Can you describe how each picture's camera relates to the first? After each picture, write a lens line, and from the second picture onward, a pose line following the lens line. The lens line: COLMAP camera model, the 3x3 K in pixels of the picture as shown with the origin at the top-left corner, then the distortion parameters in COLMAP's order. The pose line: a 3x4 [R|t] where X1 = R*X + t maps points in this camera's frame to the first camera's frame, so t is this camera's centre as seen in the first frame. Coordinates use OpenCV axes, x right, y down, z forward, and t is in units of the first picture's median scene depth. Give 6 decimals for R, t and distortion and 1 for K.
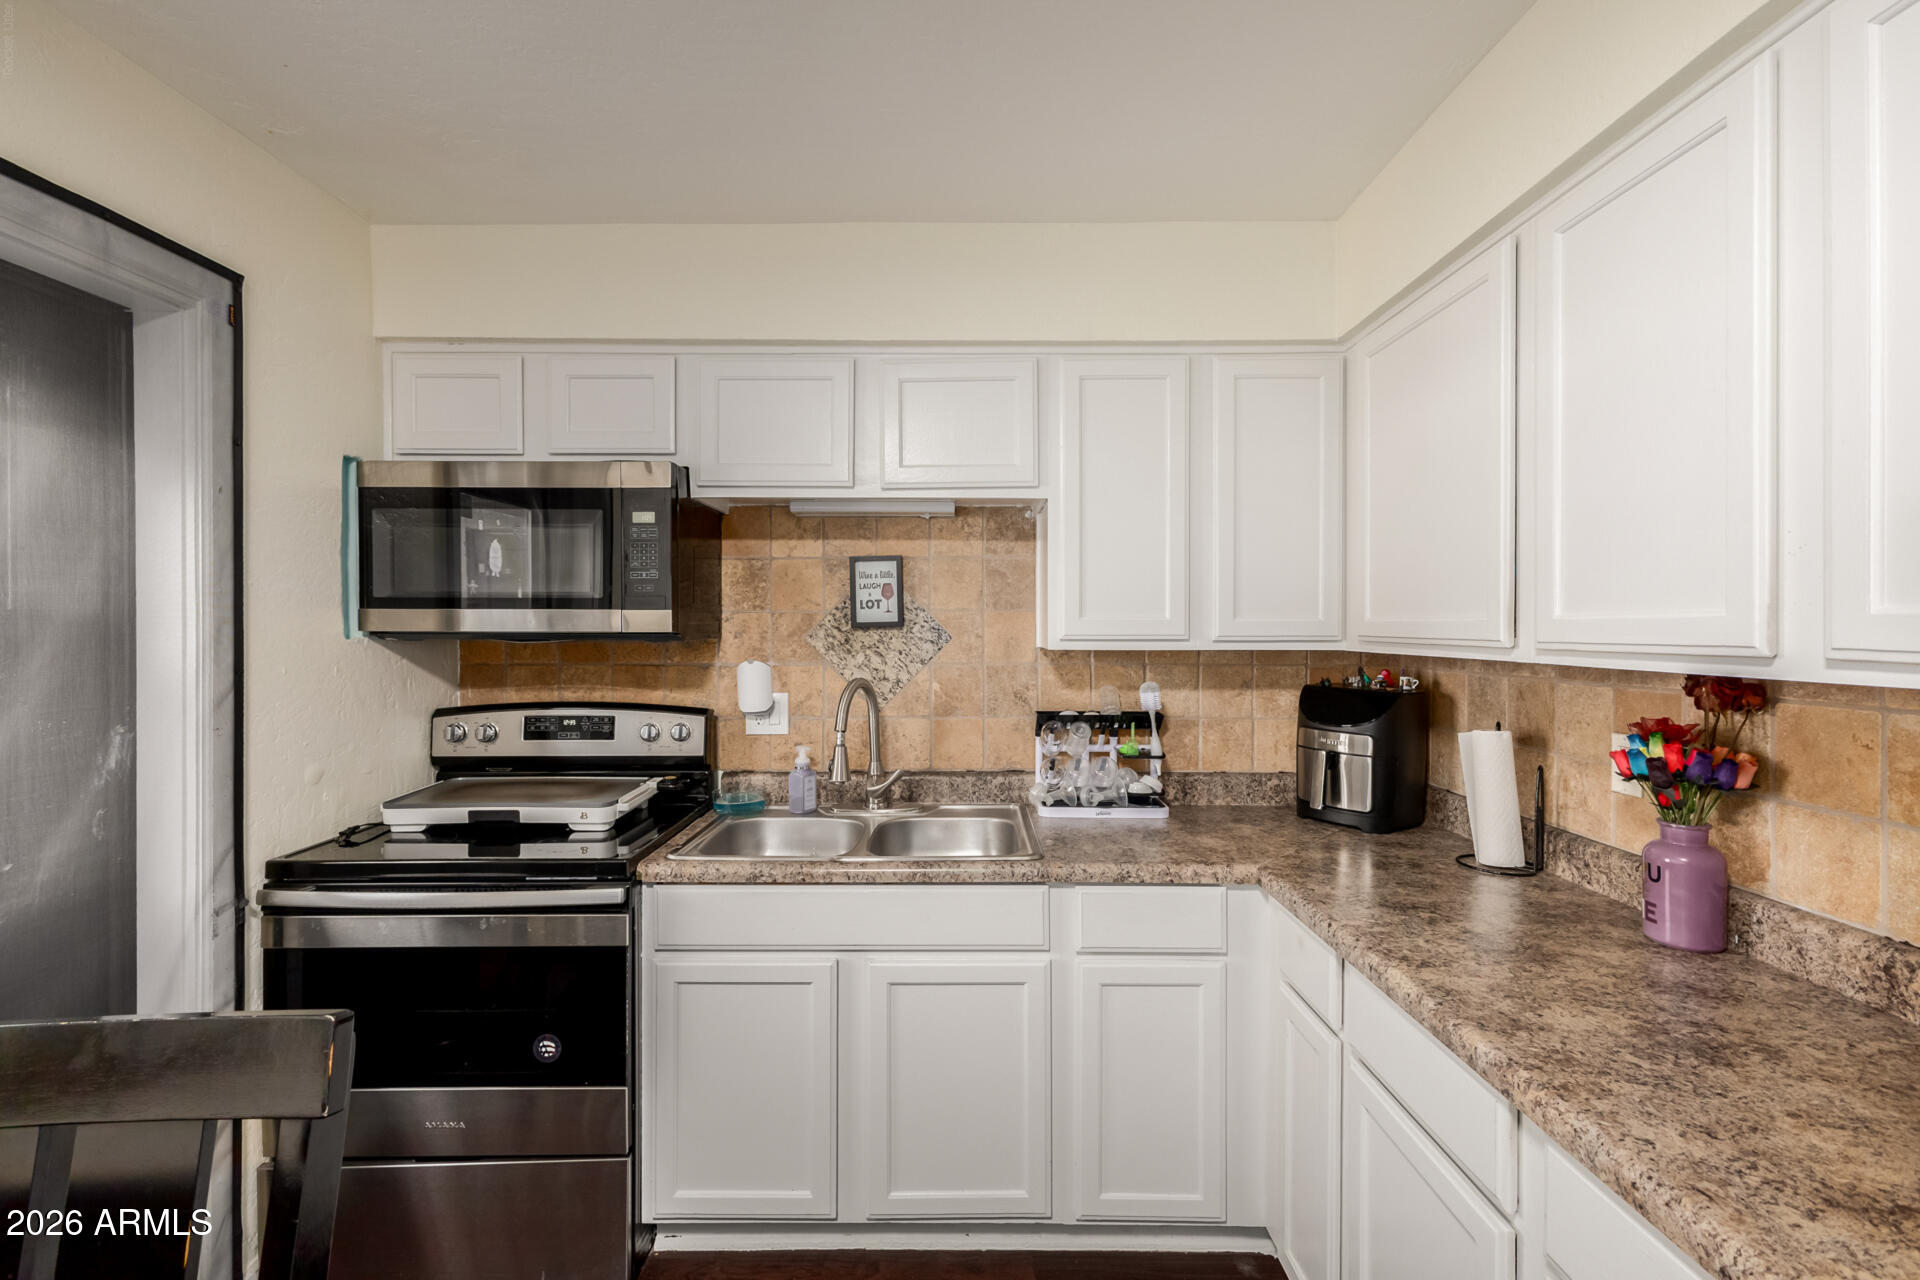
lens RADIAL K [[815.0, 0, 951.0], [0, 815.0, 628.1], [0, 0, 1]] dist [-0.000575, -0.000290]
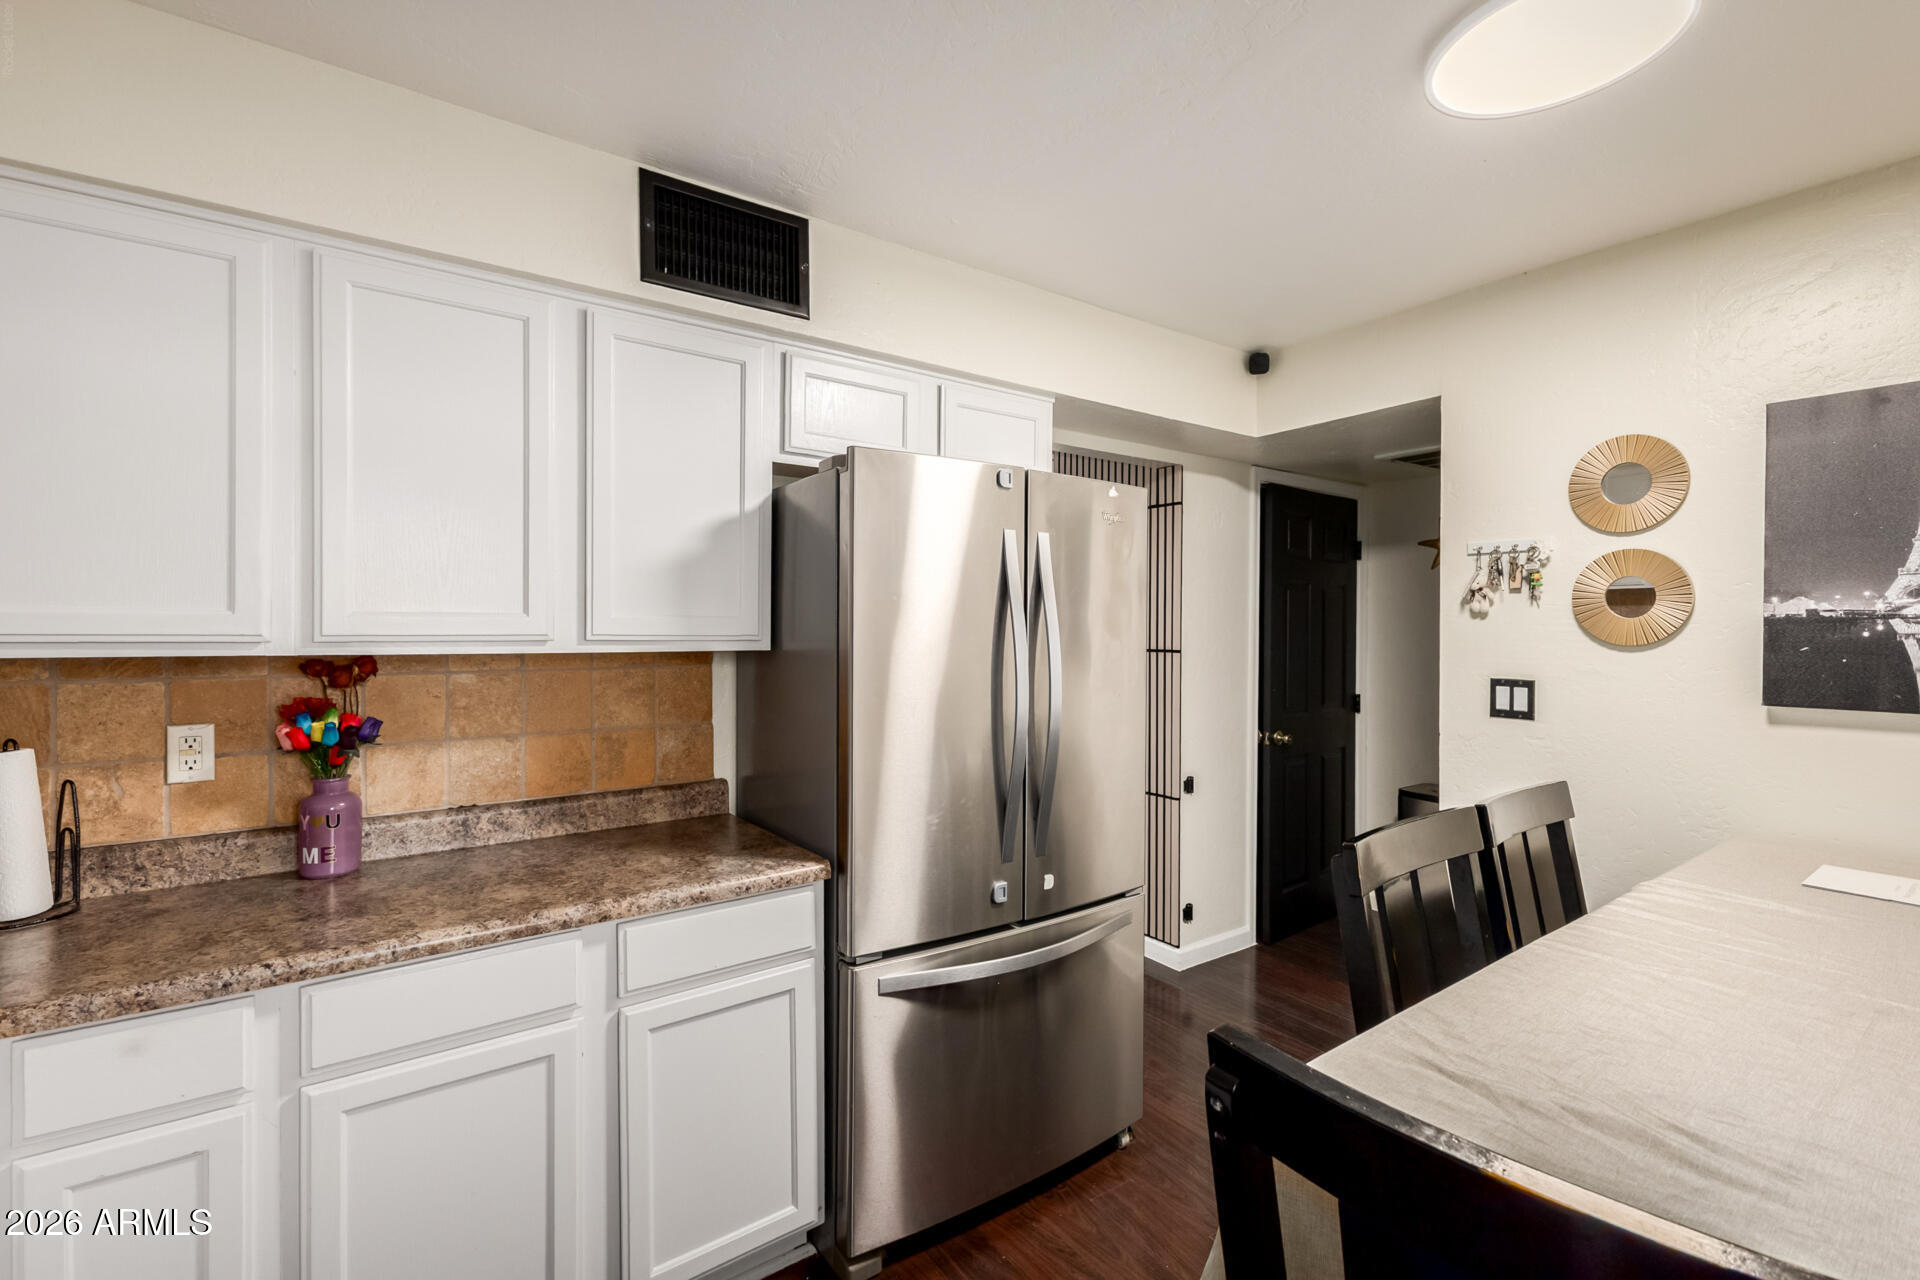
lens RADIAL K [[815.0, 0, 951.0], [0, 815.0, 628.1], [0, 0, 1]] dist [-0.000575, -0.000290]
pose [[-0.575994, -0.001727, 0.817452, -0.766973], [-0.001657, 0.999998, 0.000945, 0.004862], [-0.817452, -0.000810, -0.575996, 1.050582]]
